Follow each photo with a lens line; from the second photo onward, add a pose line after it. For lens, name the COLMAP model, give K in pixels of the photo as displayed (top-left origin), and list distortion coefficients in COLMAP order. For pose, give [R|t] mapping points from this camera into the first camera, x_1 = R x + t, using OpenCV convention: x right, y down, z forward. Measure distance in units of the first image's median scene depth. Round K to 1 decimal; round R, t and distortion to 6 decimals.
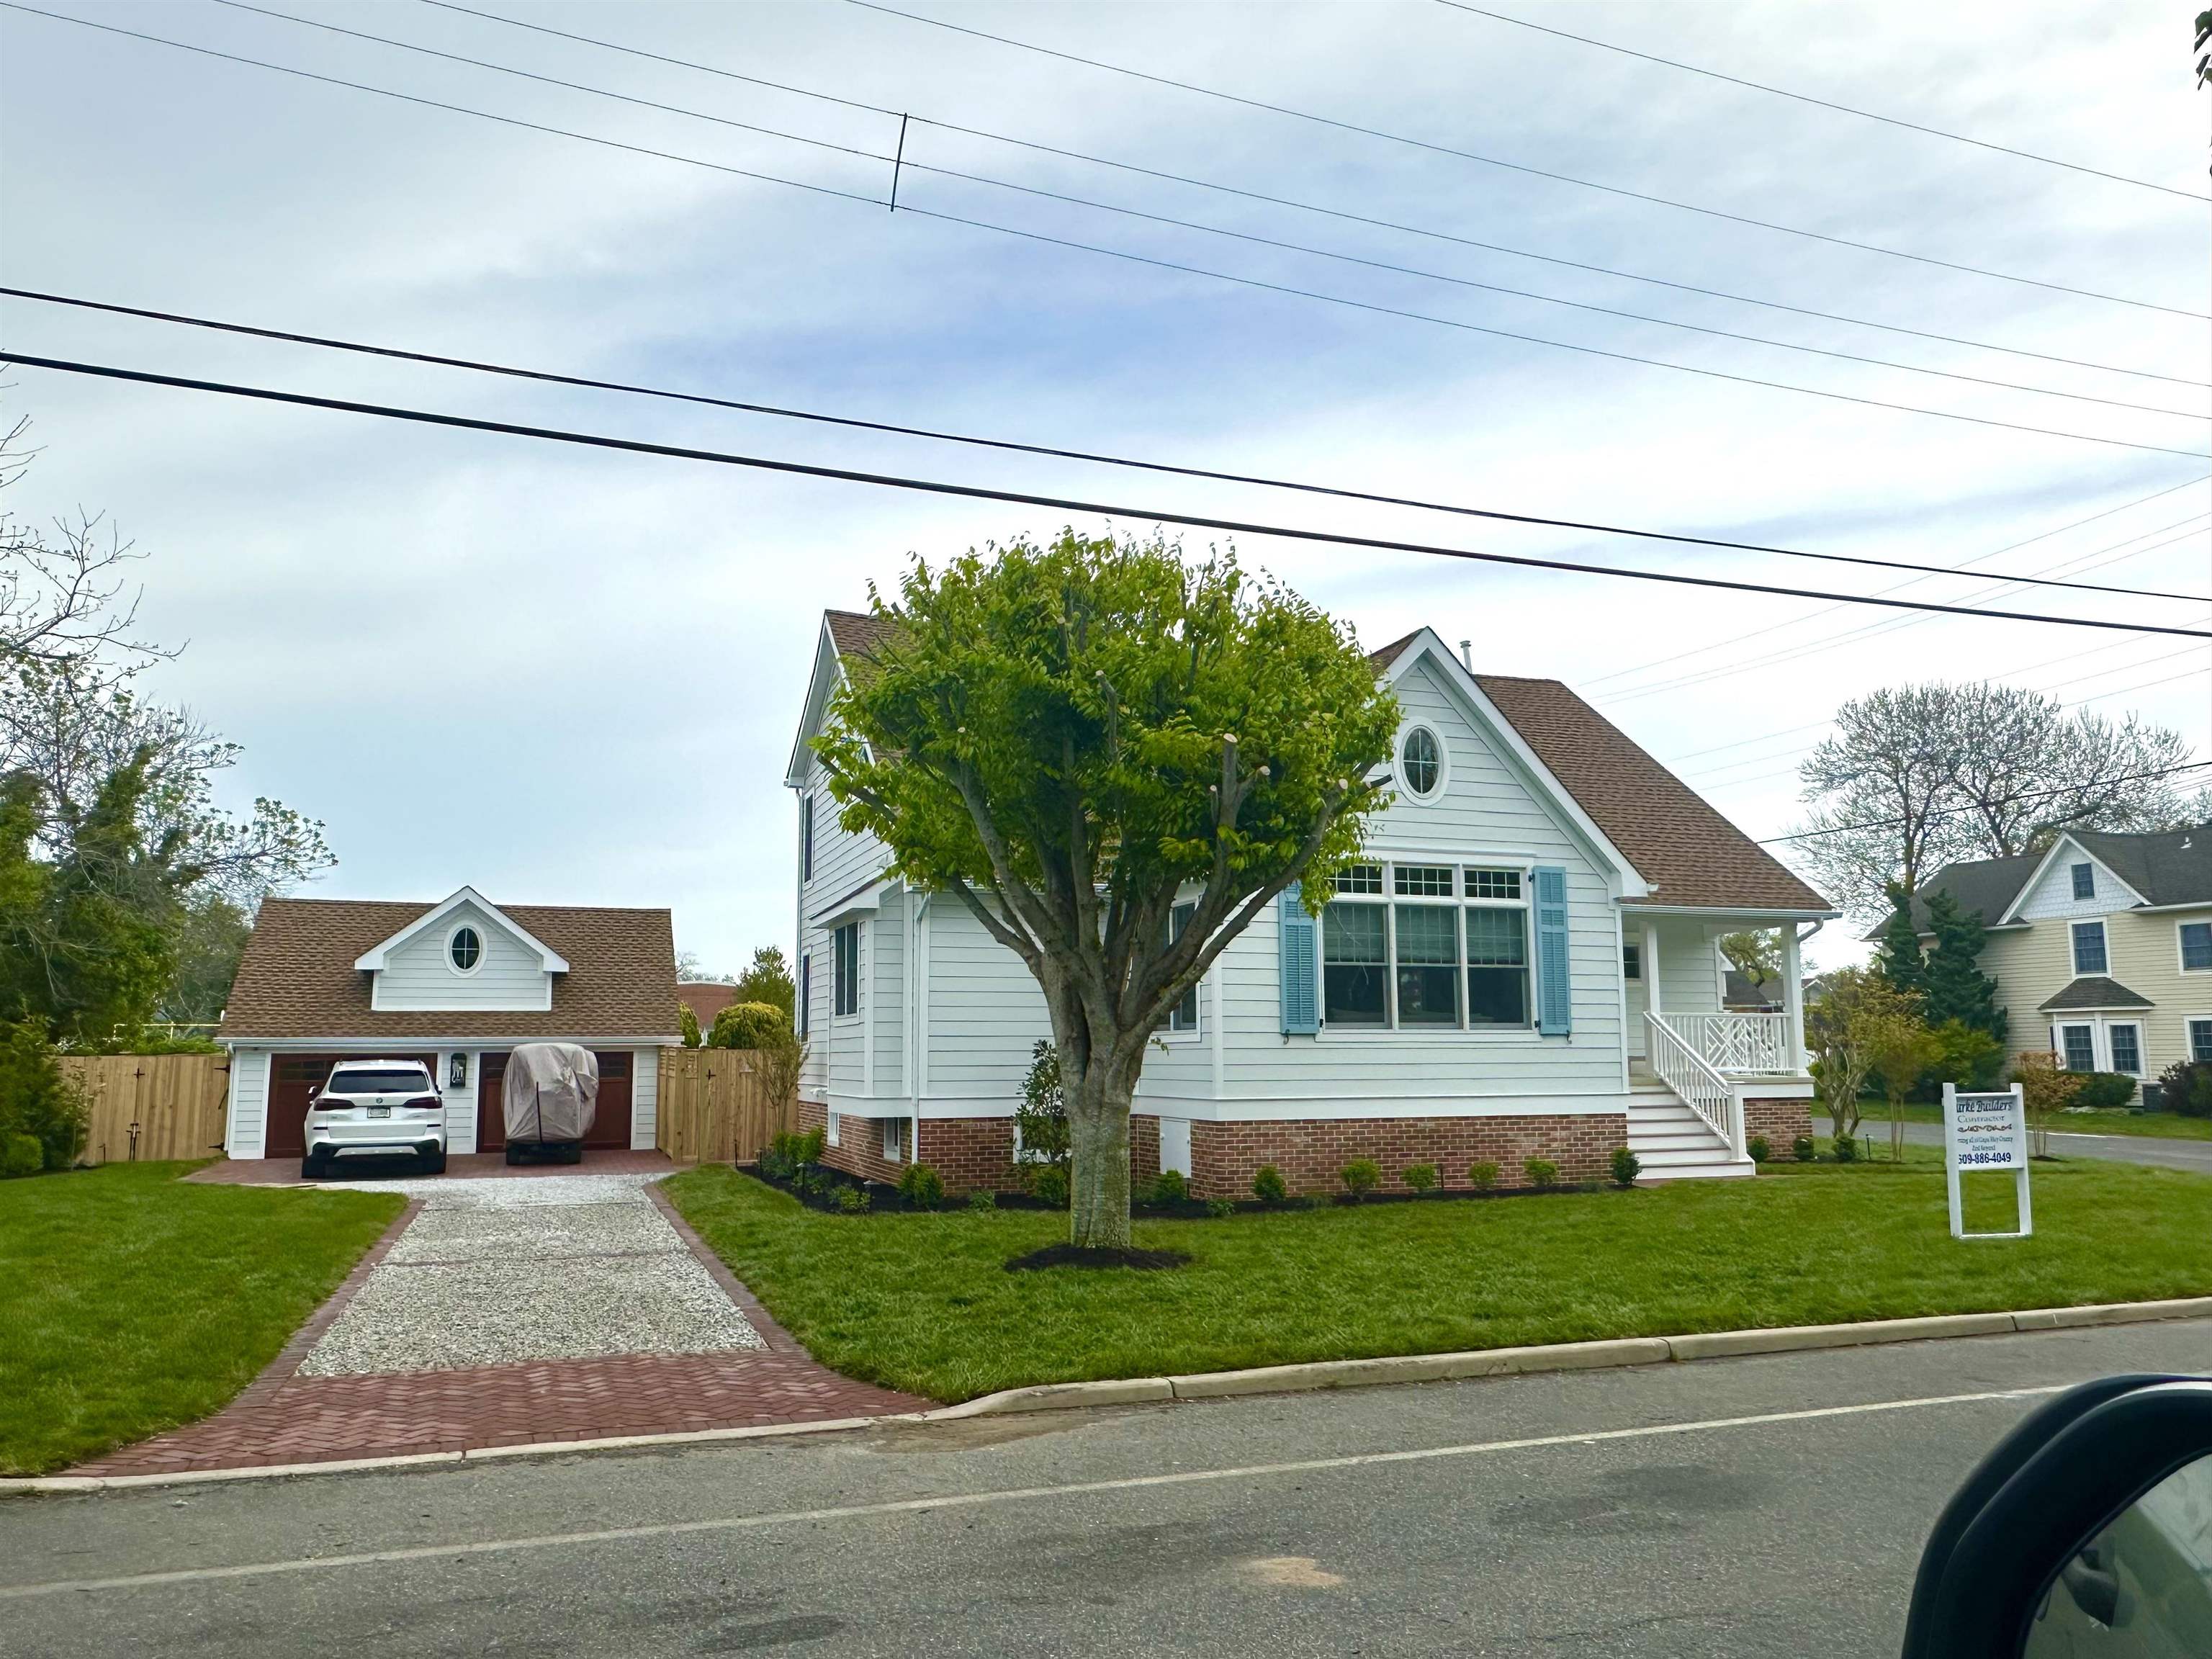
lens RADIAL K [[1547.4, 0, 1110.0], [0, 1547.4, 831.7], [0, 0, 1]] dist [-0.007064, -0.000653]
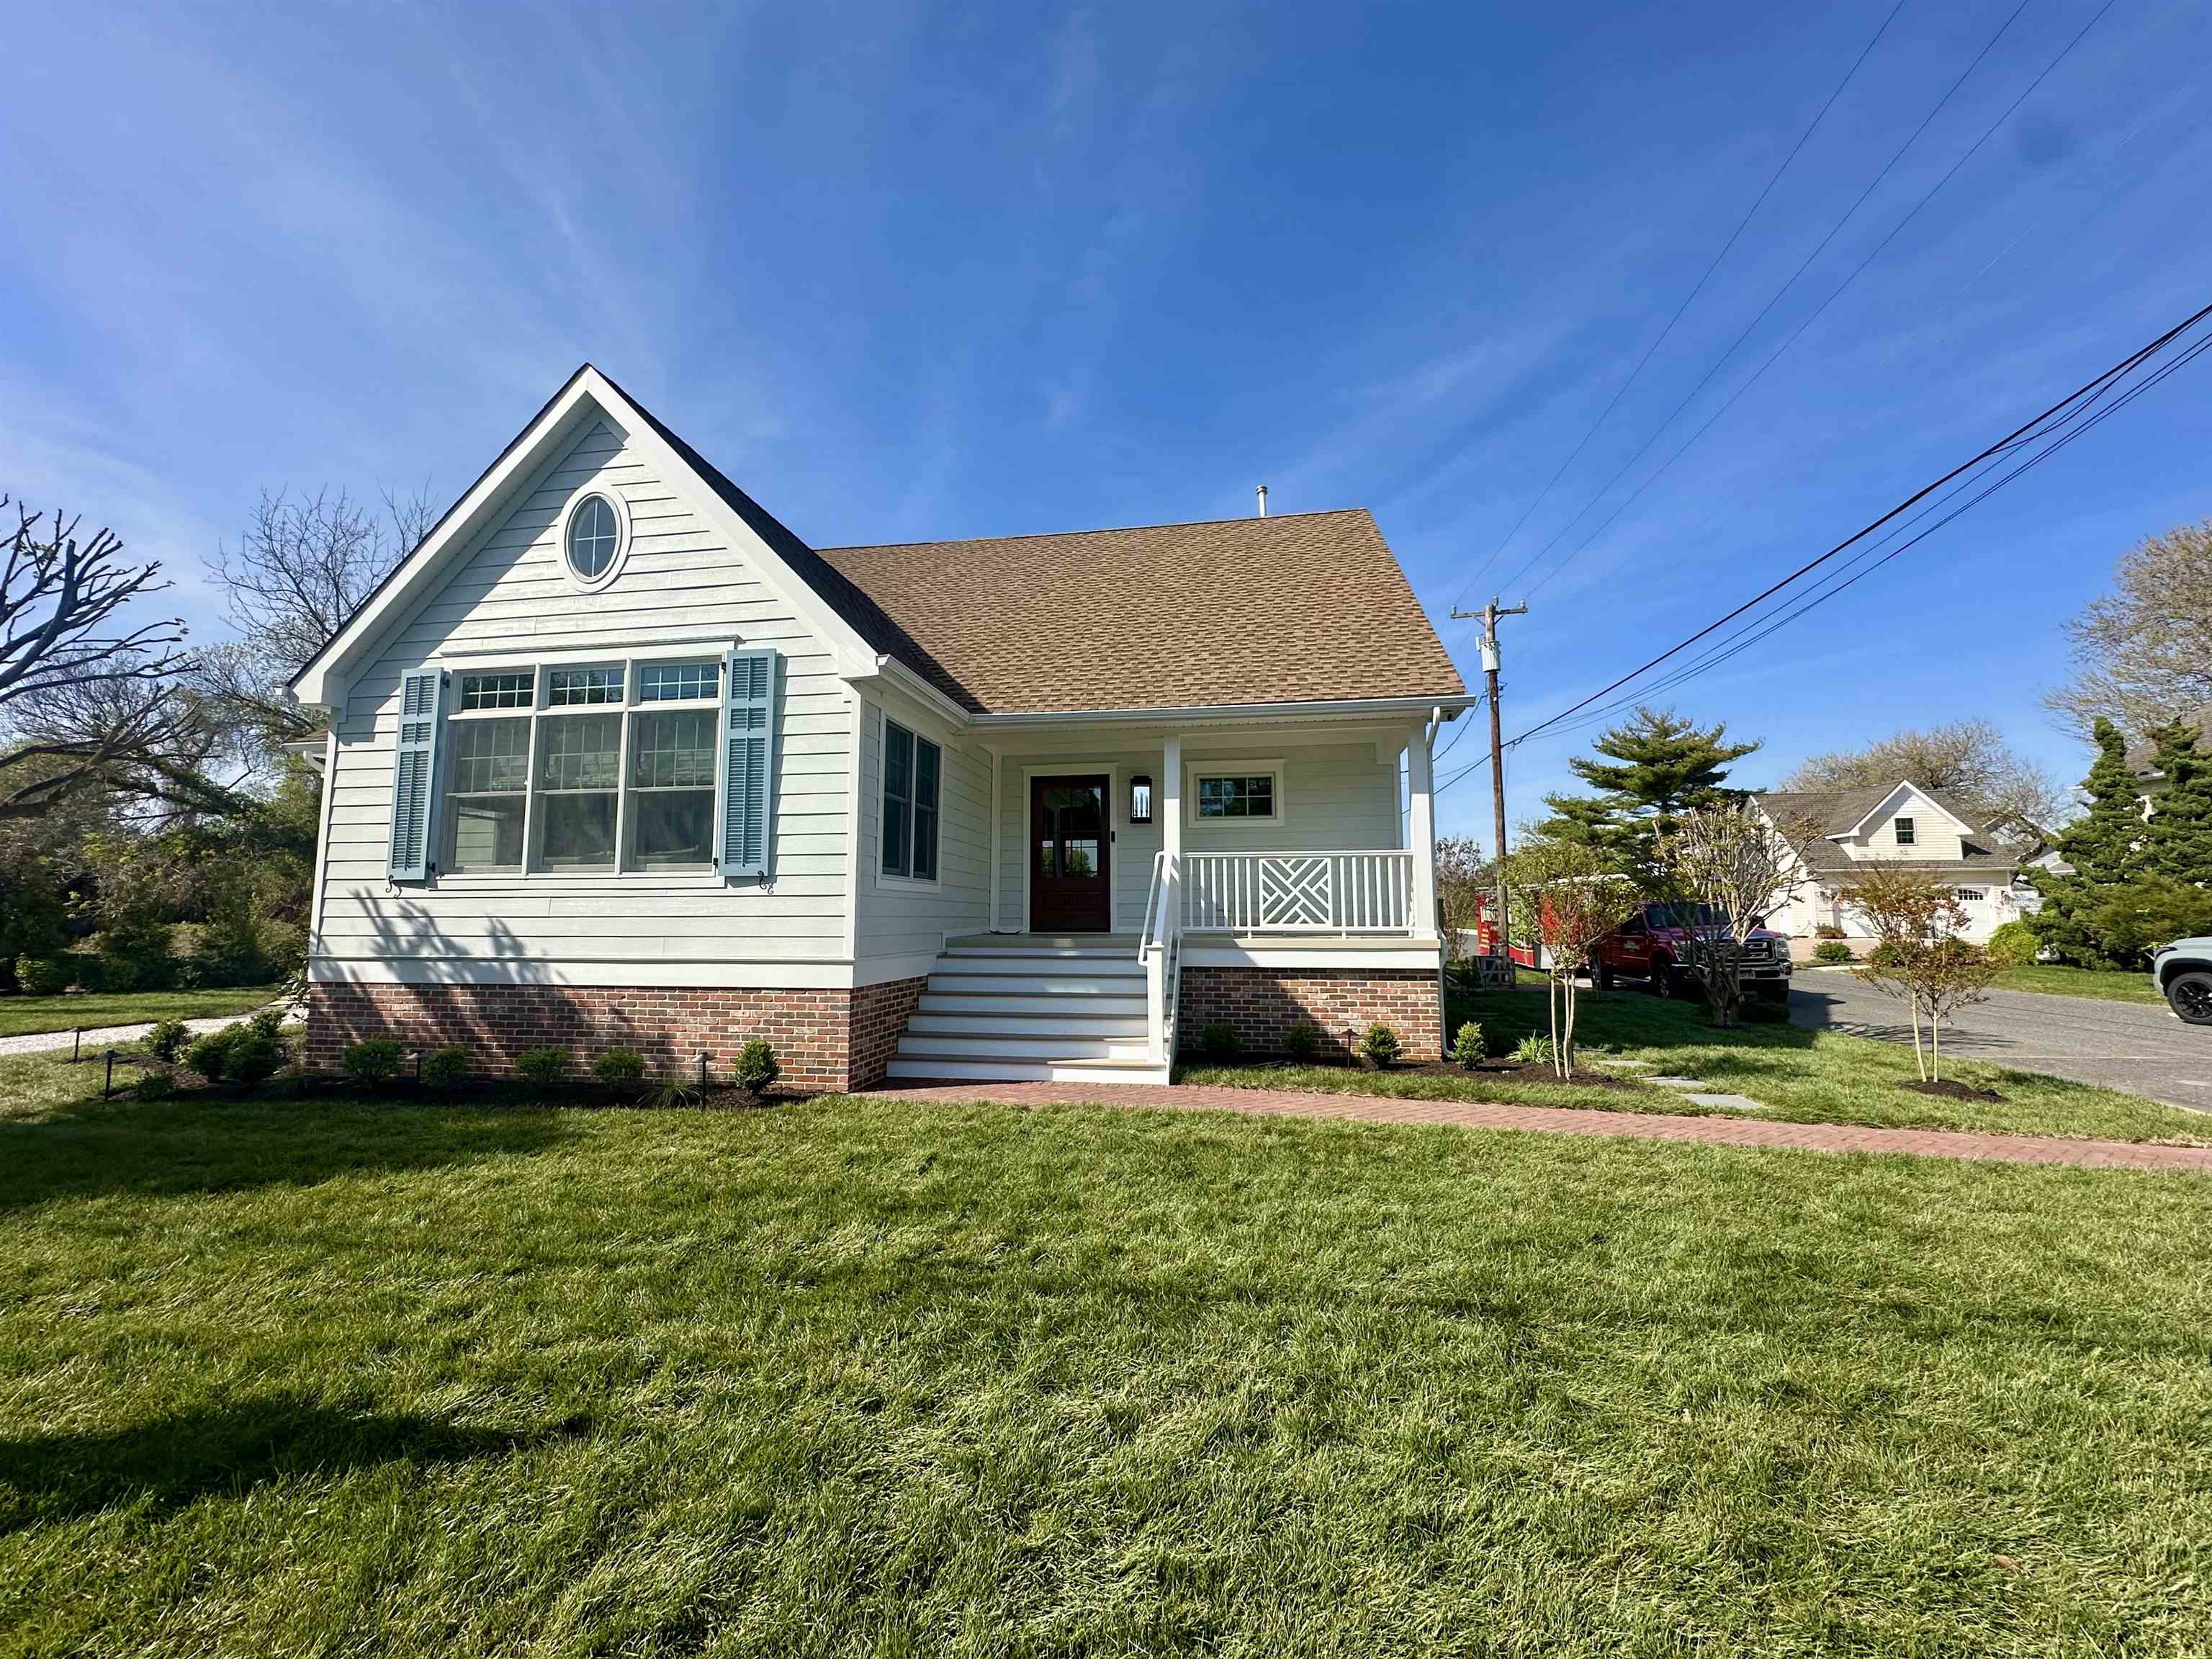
lens RADIAL K [[885.8, 0, 1095.7], [0, 885.8, 836.9], [0, 0, 1]] dist [-0.001851, 0.000019]
pose [[0.870715, -0.042651, -0.489935, 0.633642], [0.068560, 0.997031, 0.035049, 0.108228], [0.486985, -0.064107, 0.871054, 0.715683]]
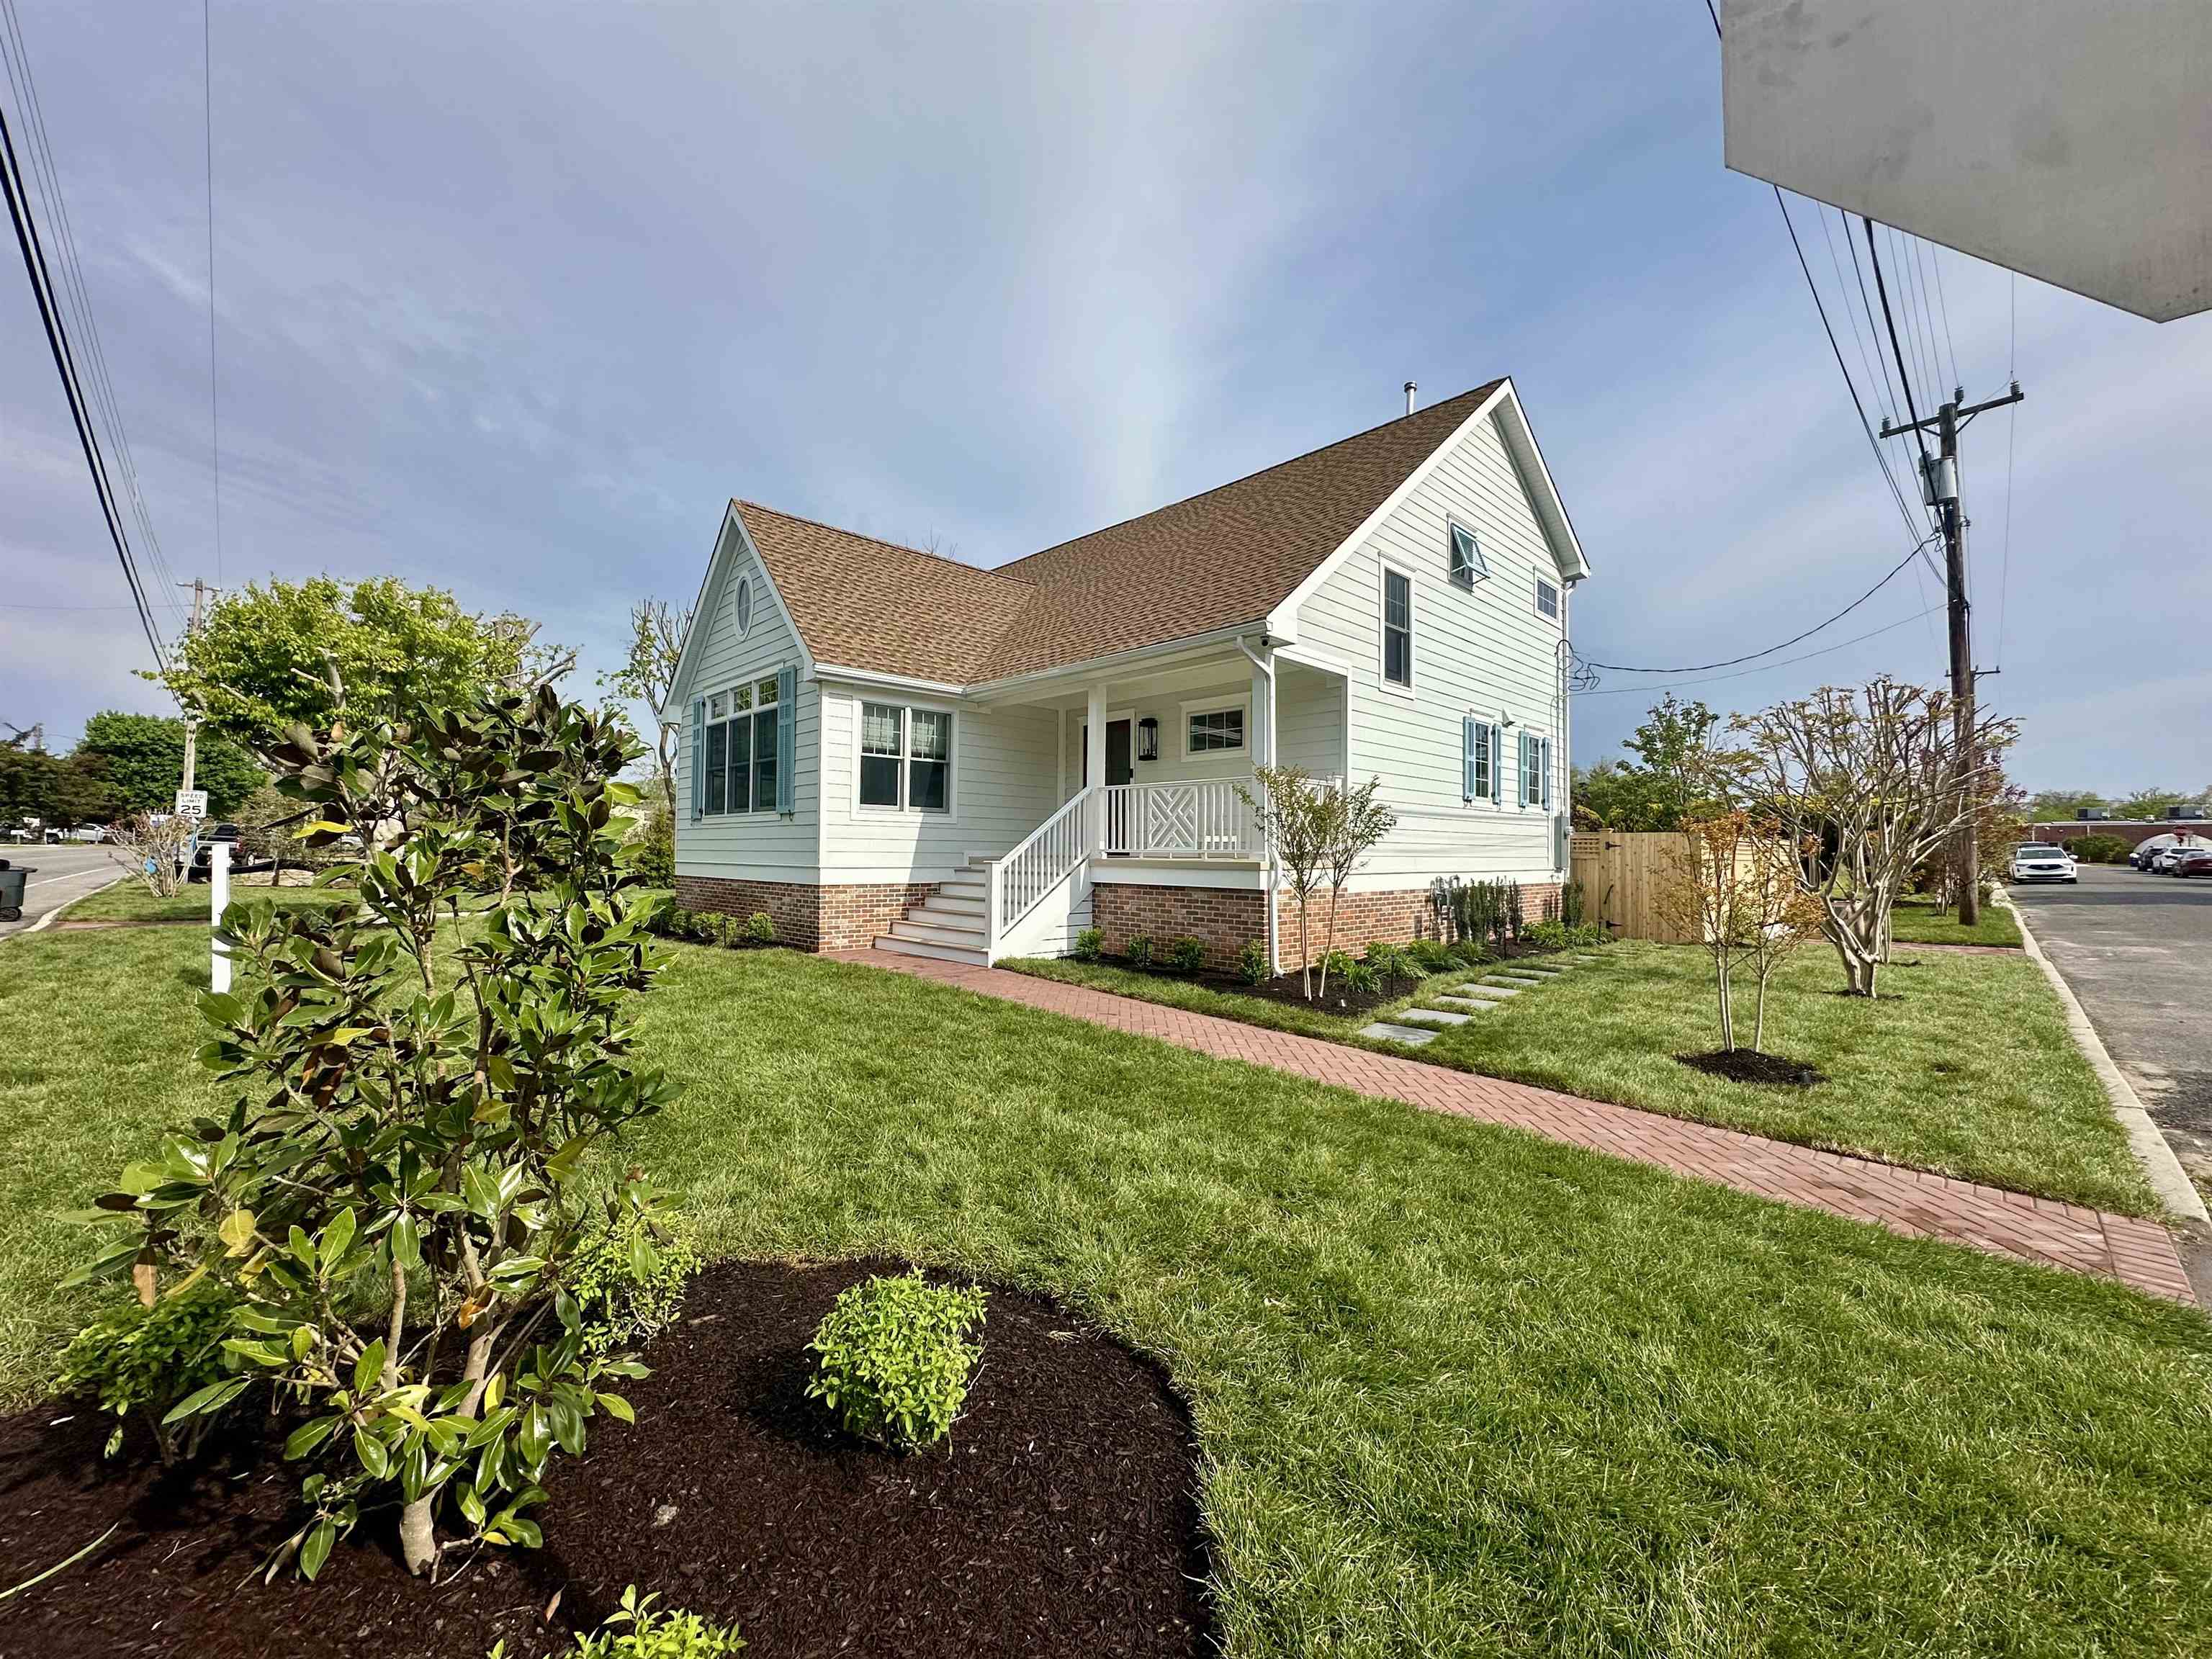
lens RADIAL K [[885.8, 0, 1102.5], [0, 885.8, 828.3], [0, 0, 1]] dist [-0.001851, 0.000019]
pose [[0.401604, -0.018620, -0.915624, 0.978900], [0.120434, 0.992184, 0.032646, 0.148128], [0.907860, -0.123383, 0.400708, 0.945446]]
